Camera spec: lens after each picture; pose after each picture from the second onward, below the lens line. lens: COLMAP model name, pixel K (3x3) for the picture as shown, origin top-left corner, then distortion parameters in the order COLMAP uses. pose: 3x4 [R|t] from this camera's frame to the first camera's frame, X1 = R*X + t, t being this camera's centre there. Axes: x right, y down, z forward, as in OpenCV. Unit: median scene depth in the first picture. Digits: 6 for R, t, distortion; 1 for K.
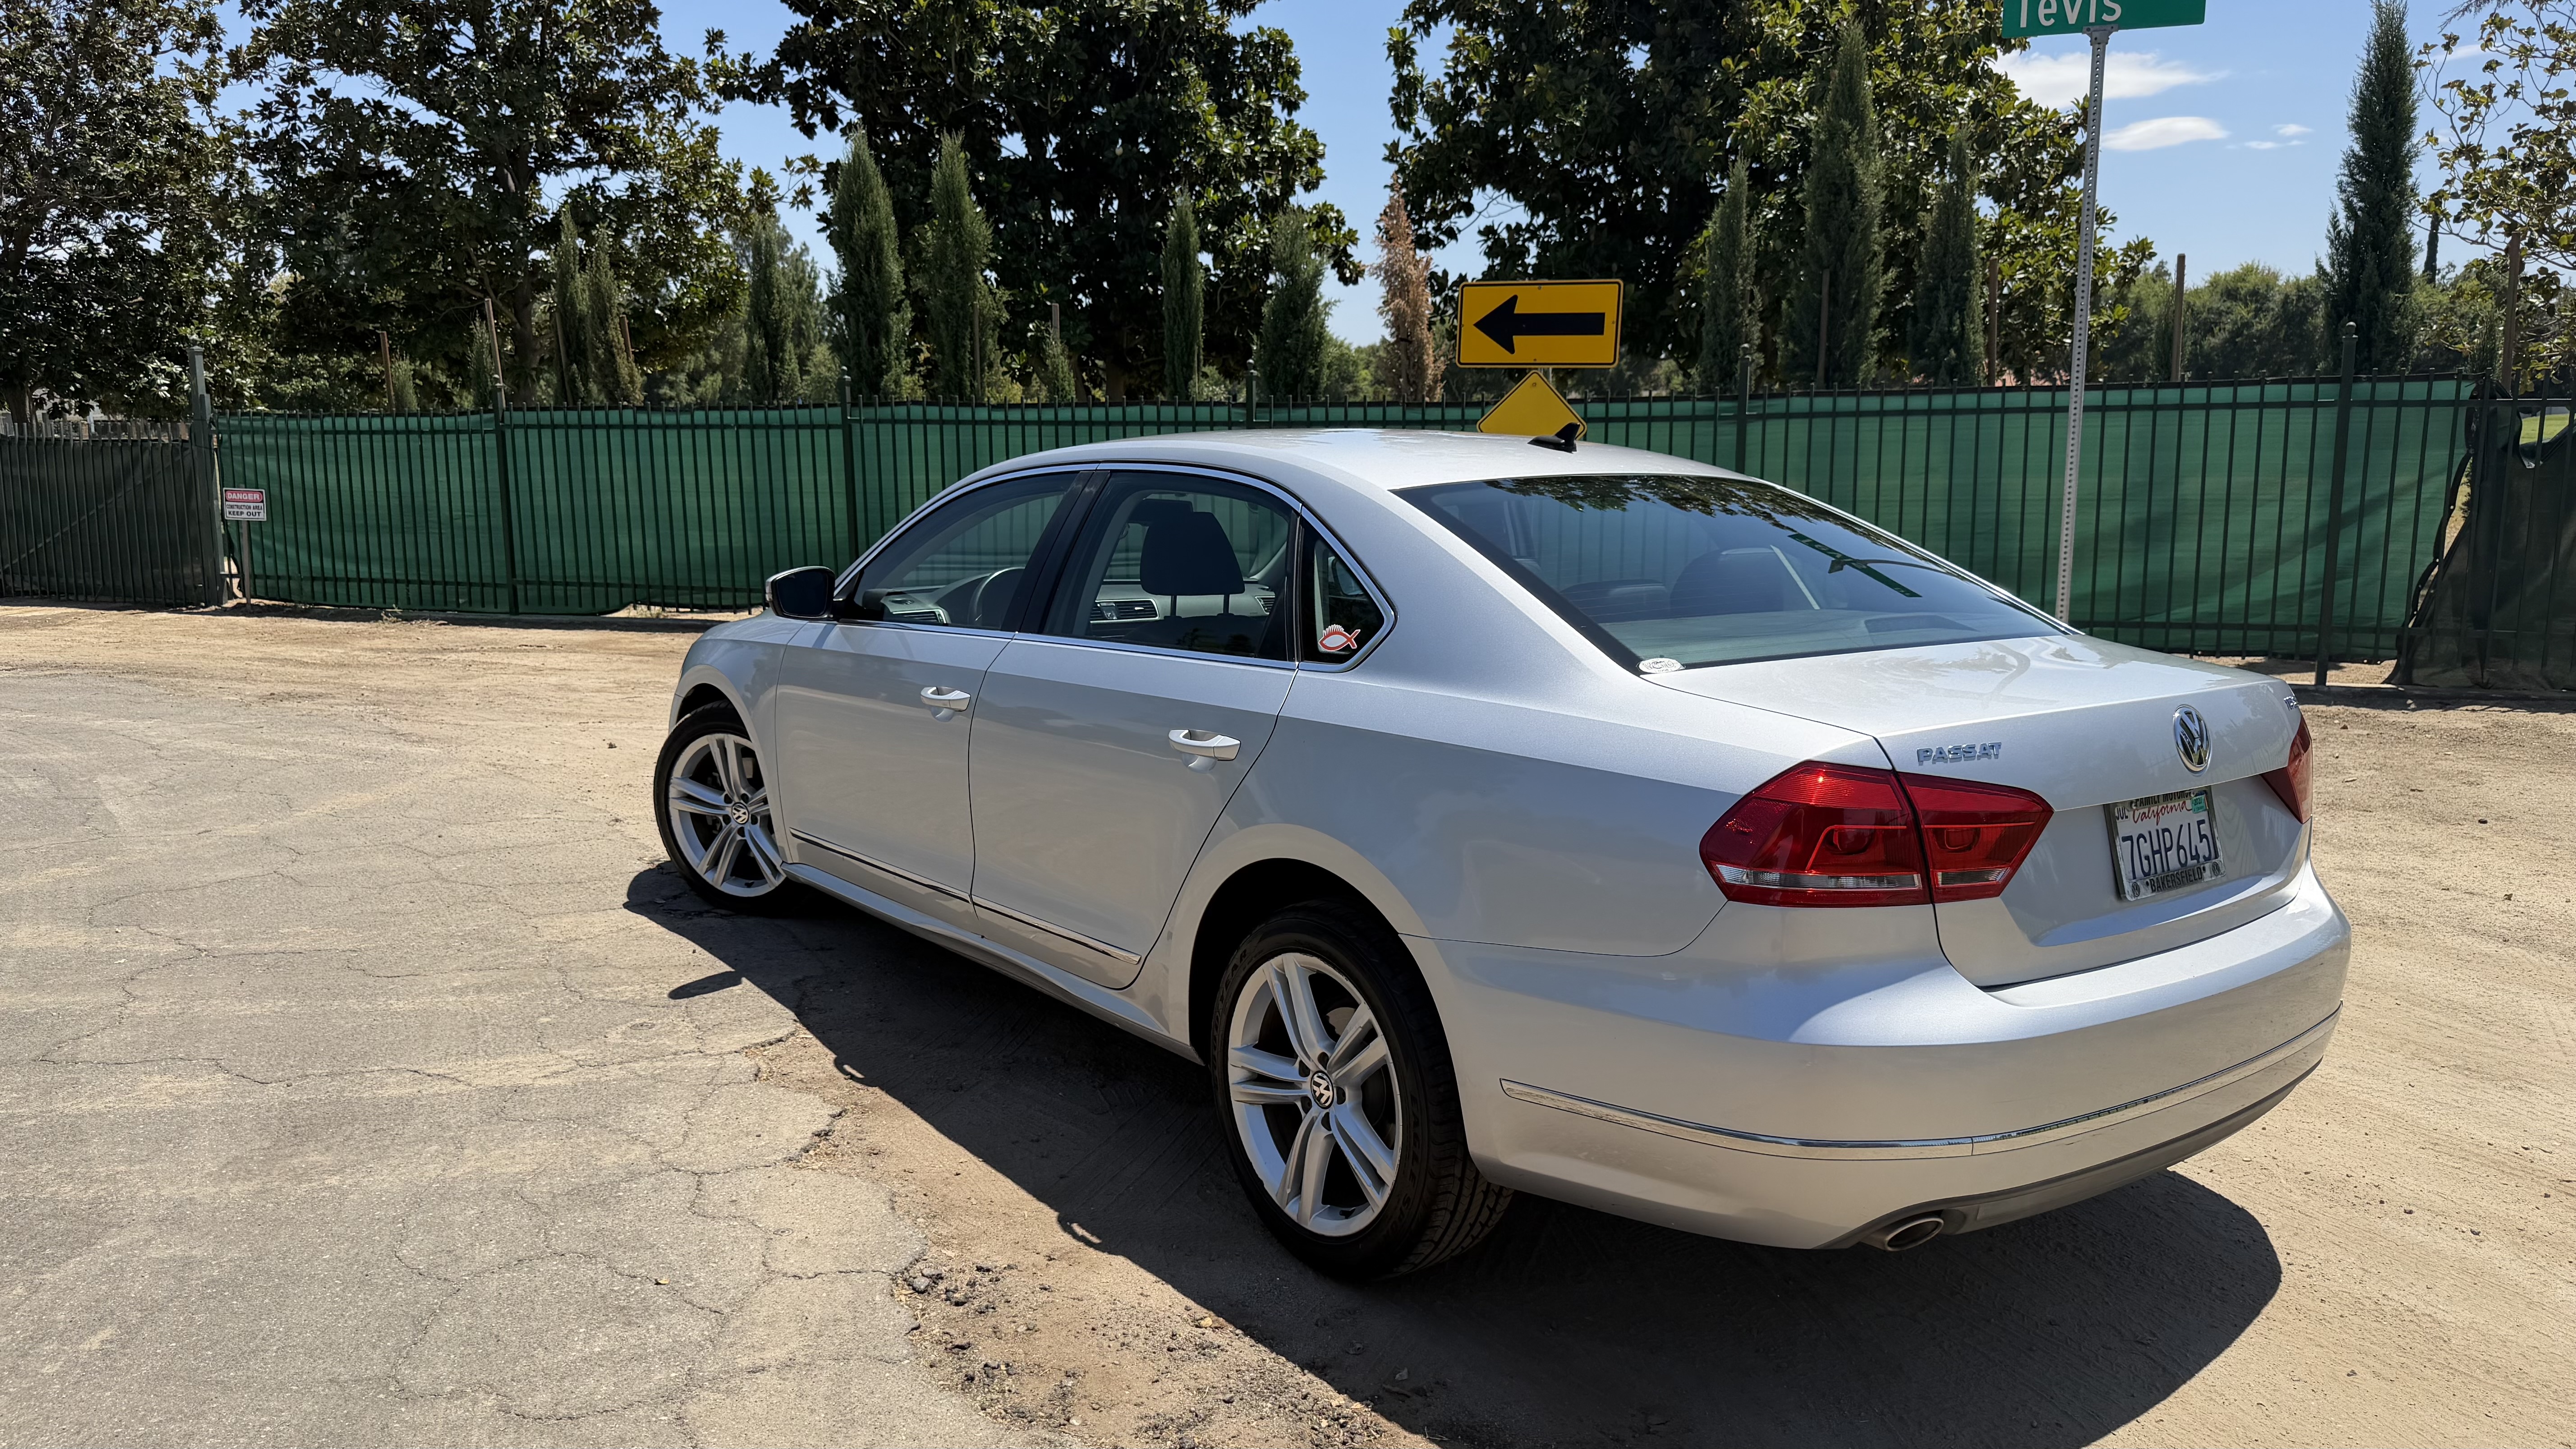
lens RADIAL K [[1783.5, 0, 1308.6], [0, 1783.5, 734.3], [0, 0, 1]] dist [0.093753, -0.142950]
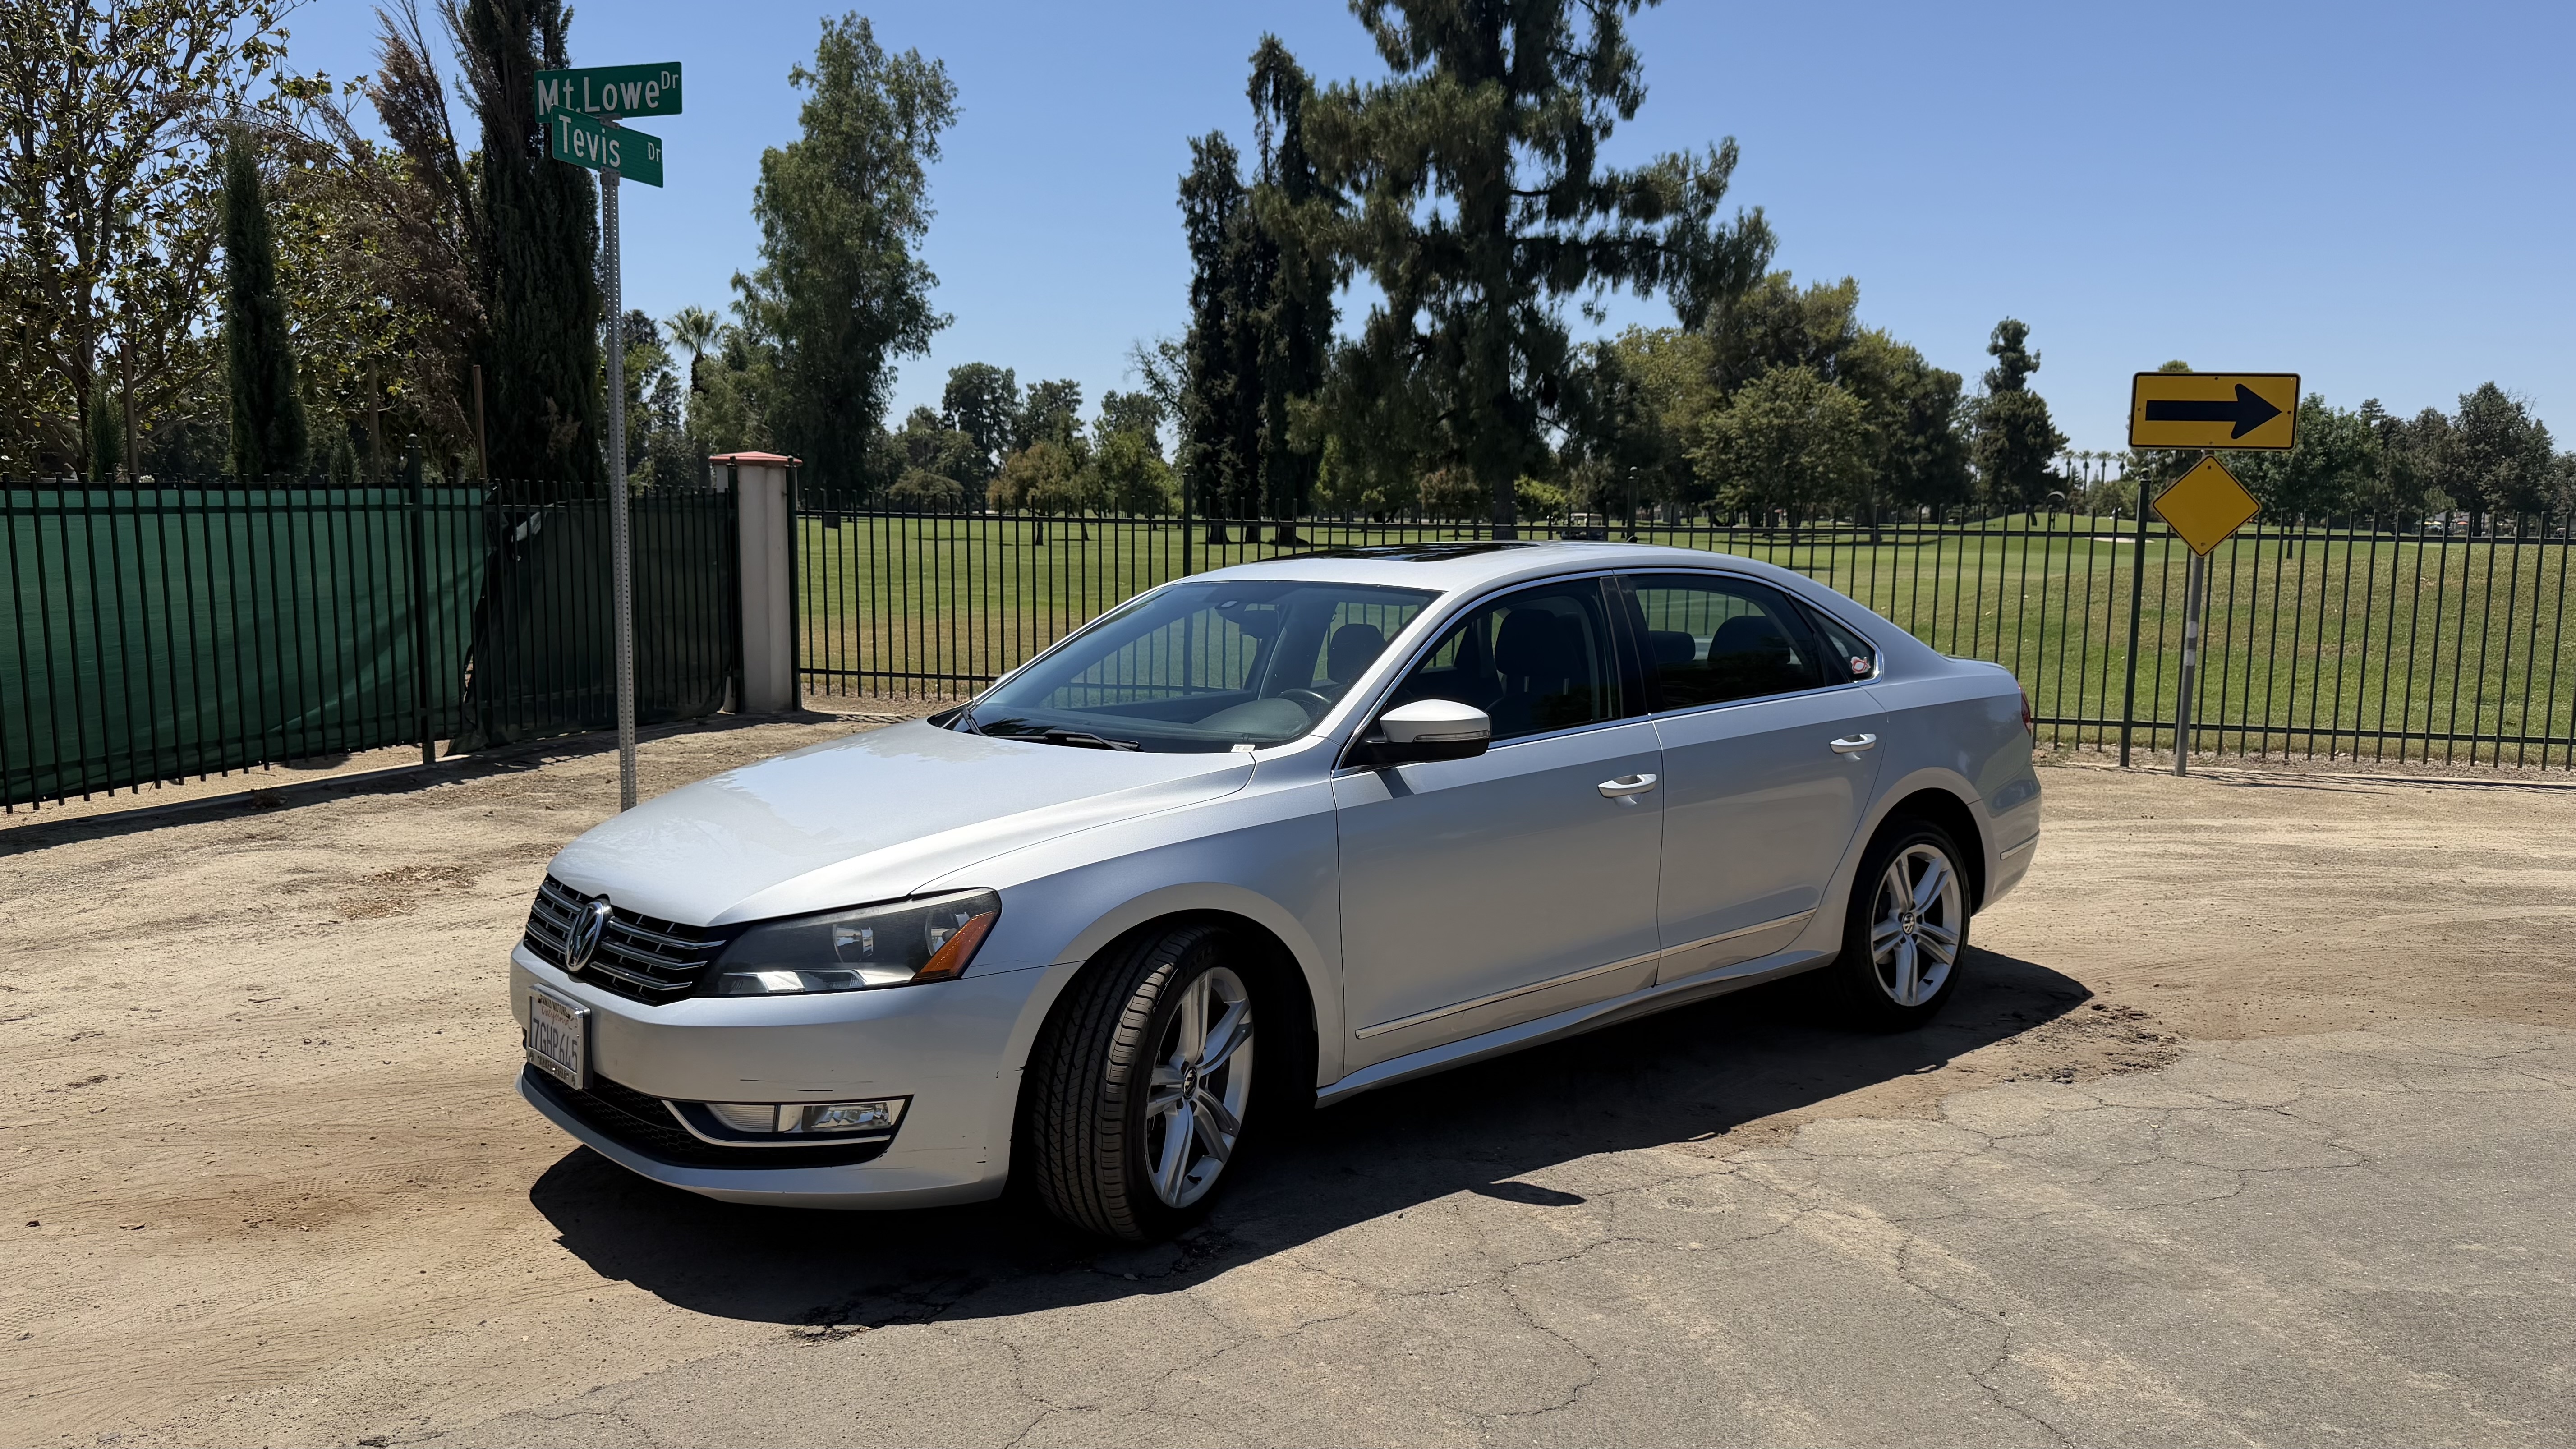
lens RADIAL K [[1783.5, 0, 1308.6], [0, 1783.5, 734.3], [0, 0, 1]] dist [0.093753, -0.142950]
pose [[-0.049905, -0.121885, 0.991289, -1.328107], [0.142936, 0.981437, 0.127870, -0.230785], [-0.988473, 0.148072, -0.031557, 1.270579]]
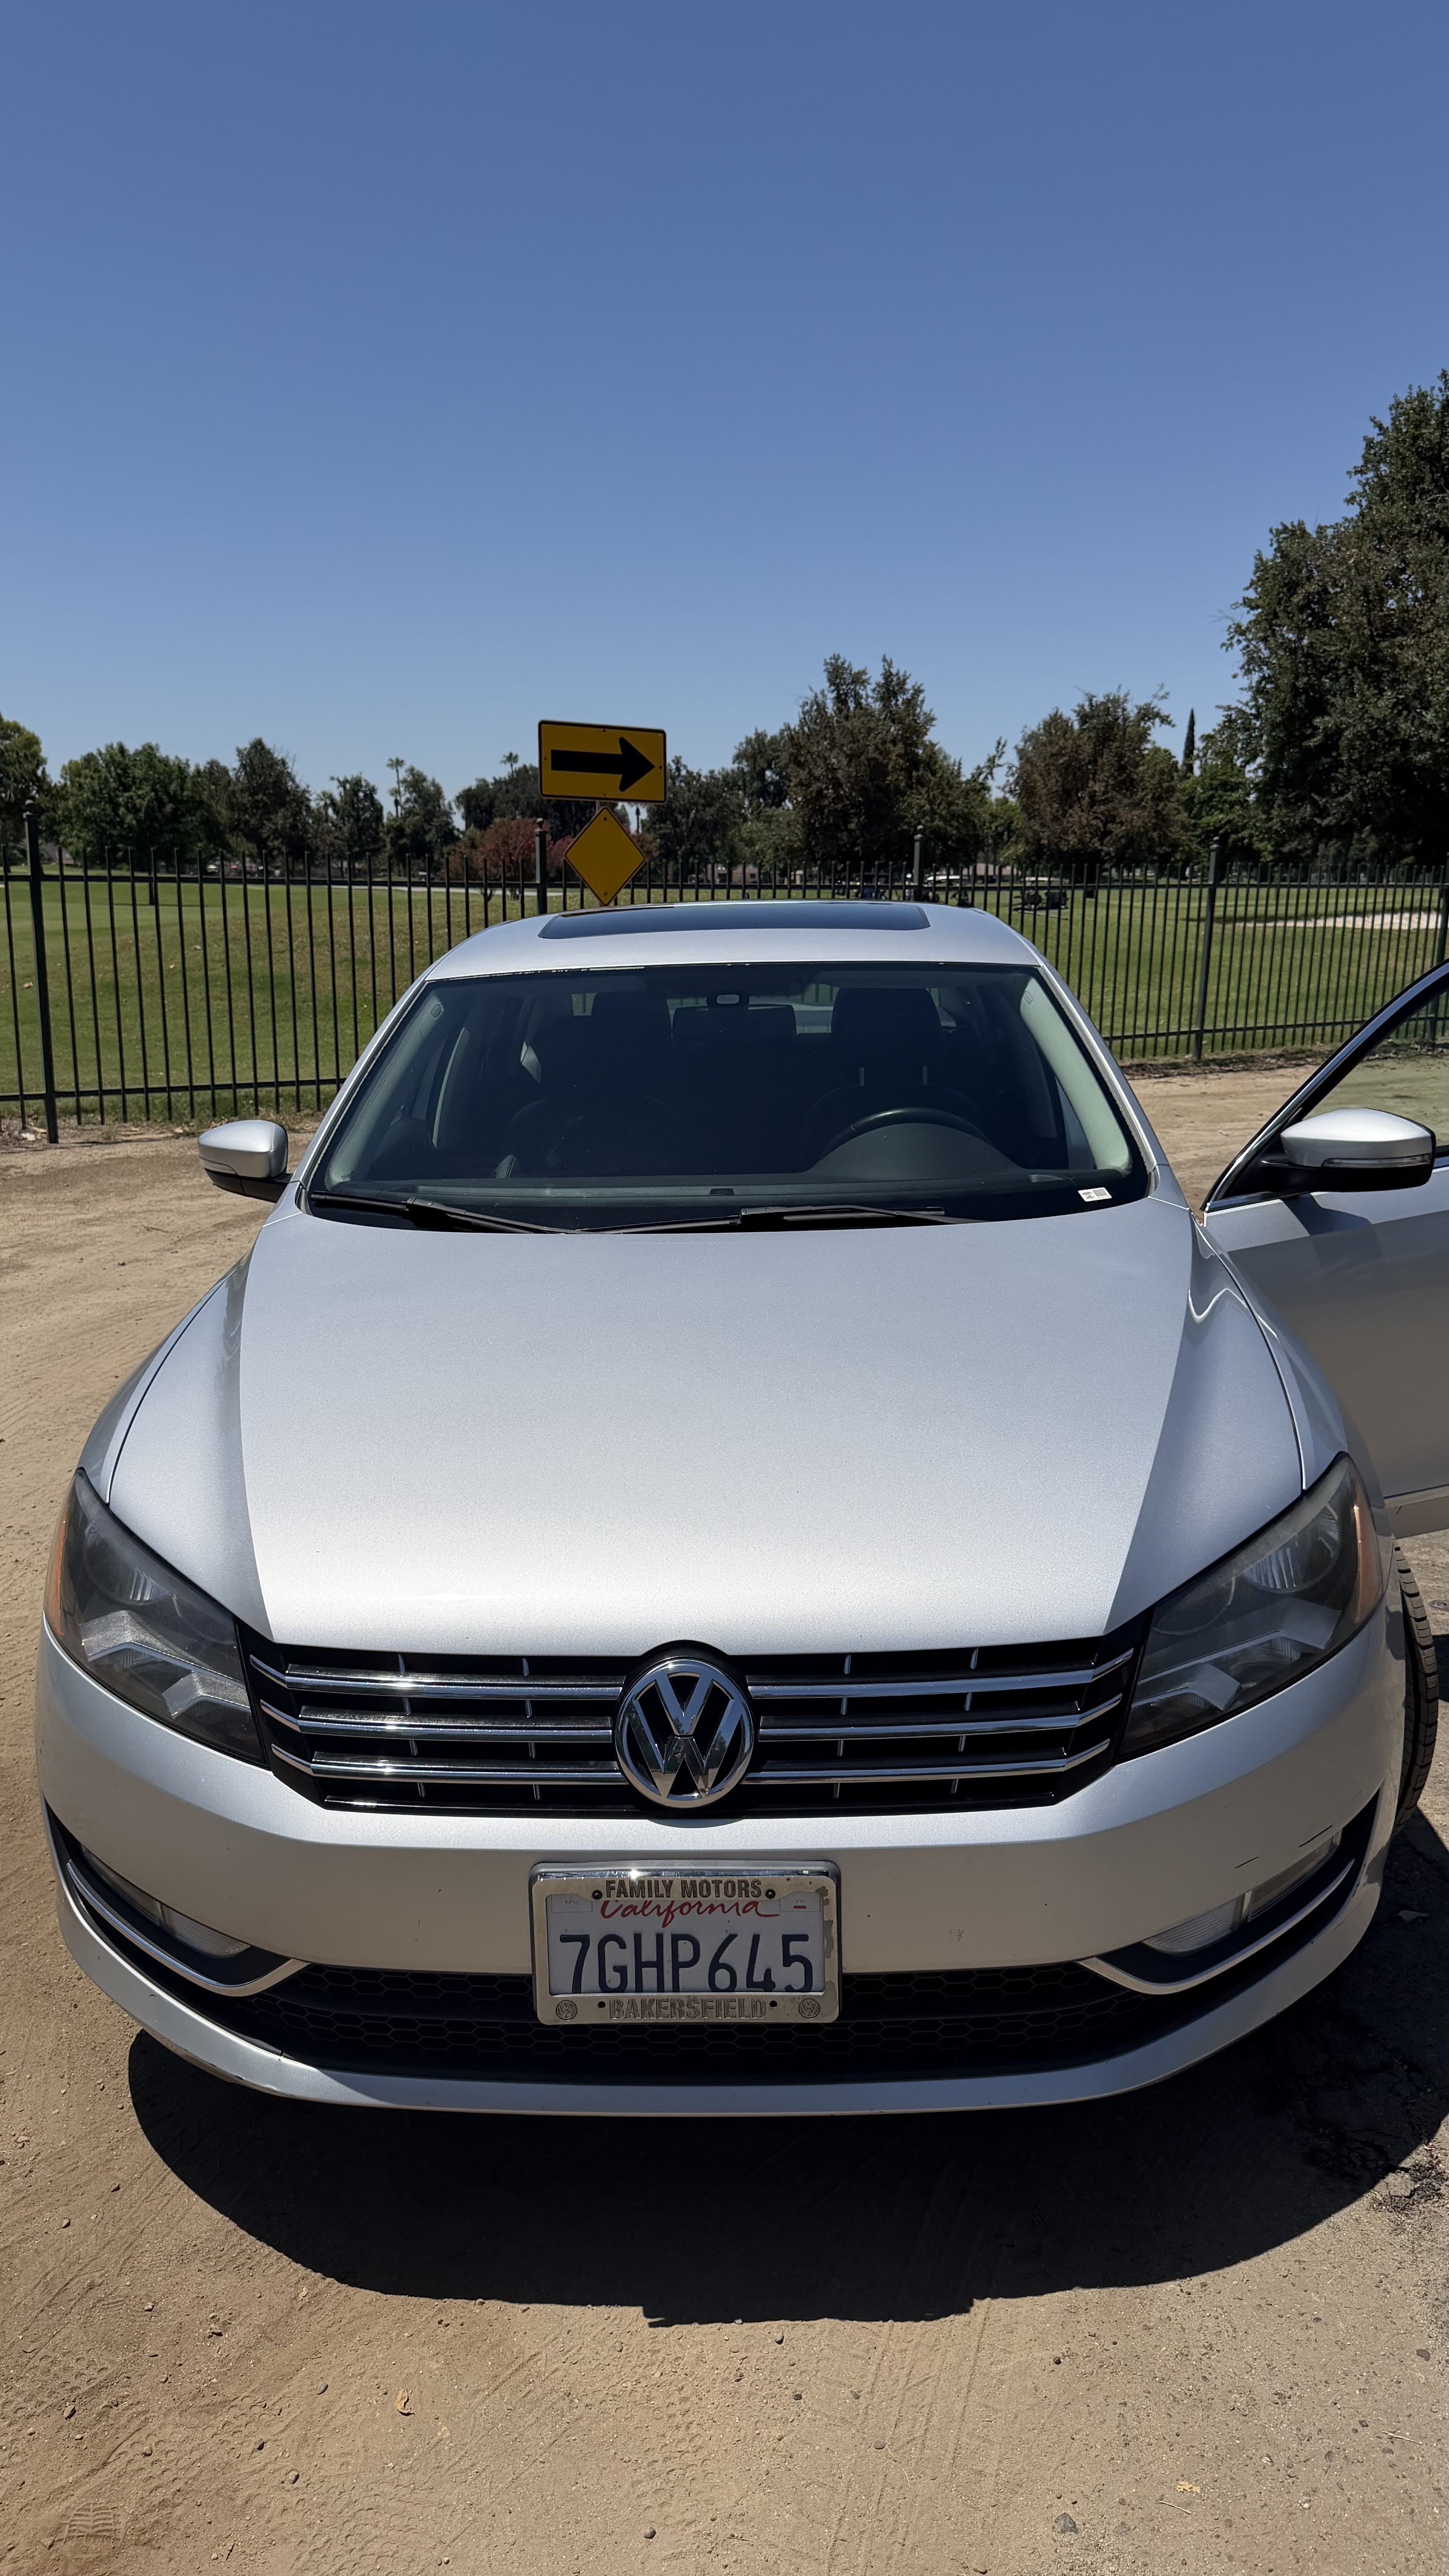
lens RADIAL K [[1783.5, 0, 741.2], [0, 1783.5, 1280.7], [0, 0, 1]] dist [0.093753, -0.142950]
pose [[-0.766915, -0.147154, 0.624649, -0.677147], [0.091844, 0.938168, 0.333774, -0.329412], [-0.635142, 0.313346, -0.705981, 1.916024]]
